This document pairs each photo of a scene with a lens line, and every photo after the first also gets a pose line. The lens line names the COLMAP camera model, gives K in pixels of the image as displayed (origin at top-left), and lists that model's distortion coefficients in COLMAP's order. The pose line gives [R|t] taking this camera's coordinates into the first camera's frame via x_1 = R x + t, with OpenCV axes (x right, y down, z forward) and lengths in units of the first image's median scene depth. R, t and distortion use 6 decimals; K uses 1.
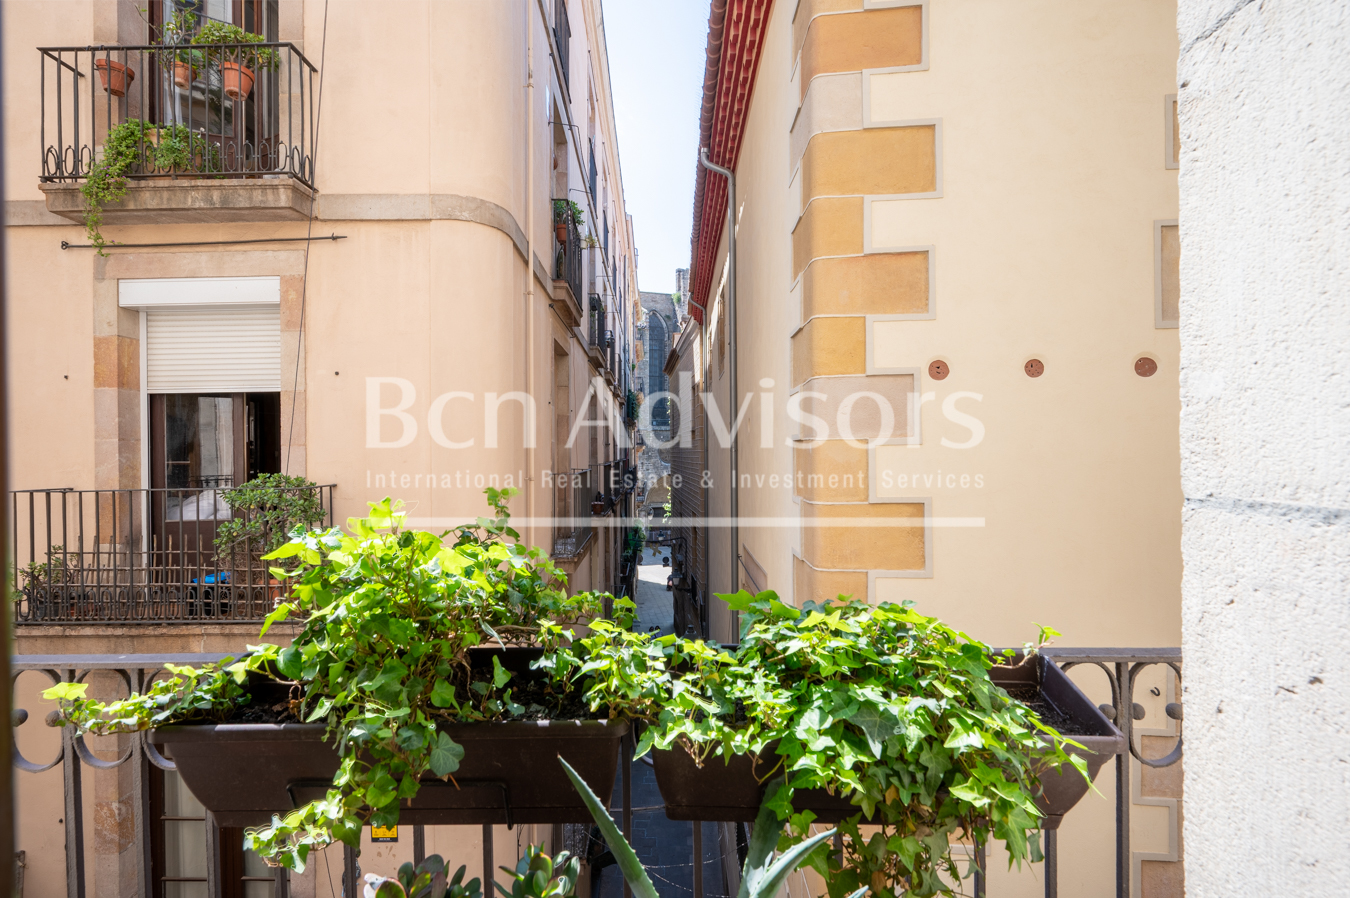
lens RADIAL K [[604.5, 0, 676.4], [0, 604.5, 454.1], [0, 0, 1]] dist [-0.002407, -0.000204]
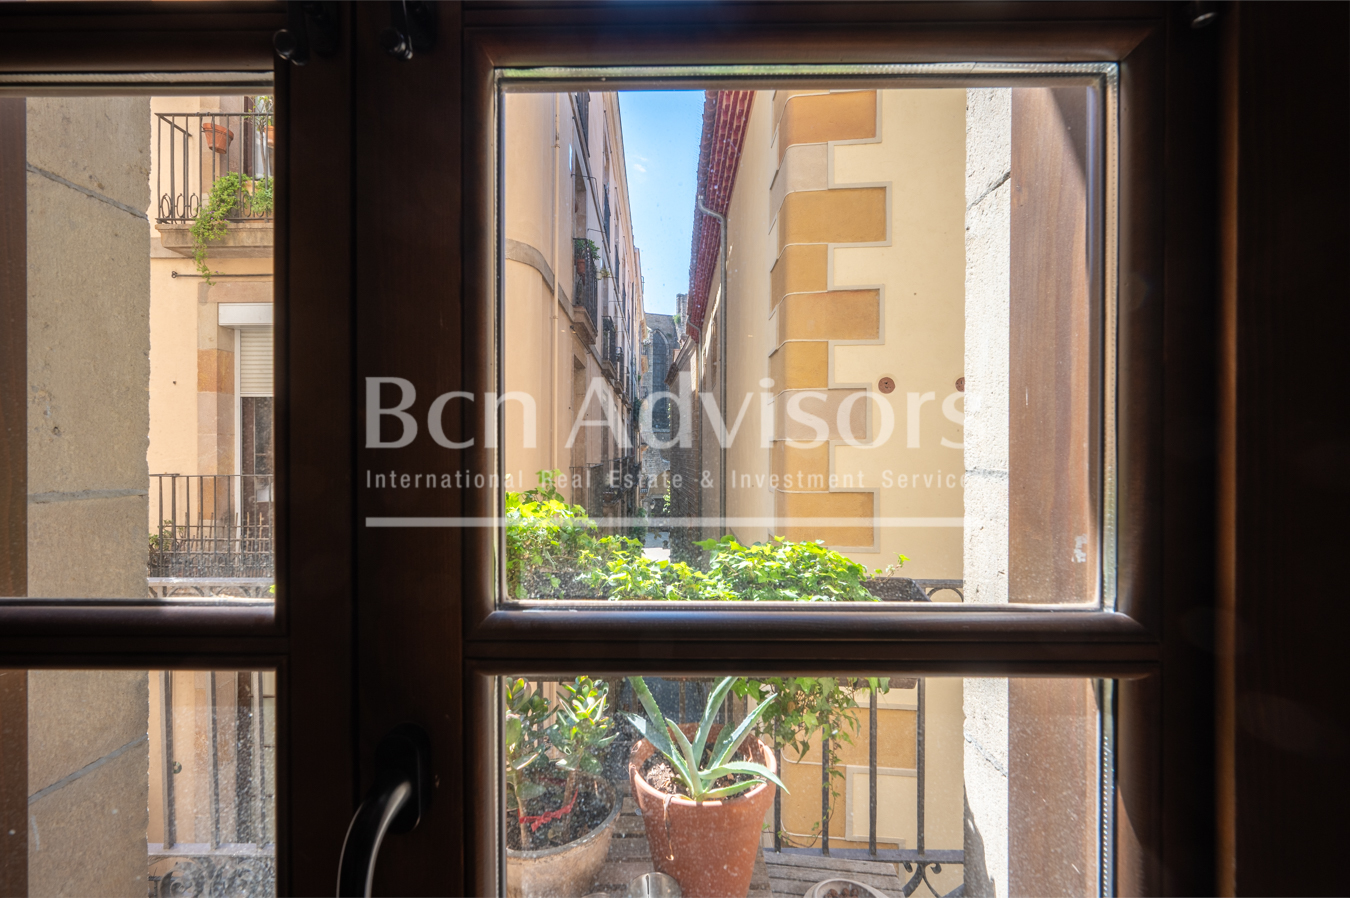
lens RADIAL K [[552.3, 0, 675.0], [0, 552.3, 449.0], [0, 0, 1]] dist [-0.000688, -0.000170]
pose [[0.999937, 0.010843, -0.002745, 0.004781], [-0.010873, 0.999880, -0.011066, 0.008316], [0.002625, 0.011095, 0.999935, -0.121387]]
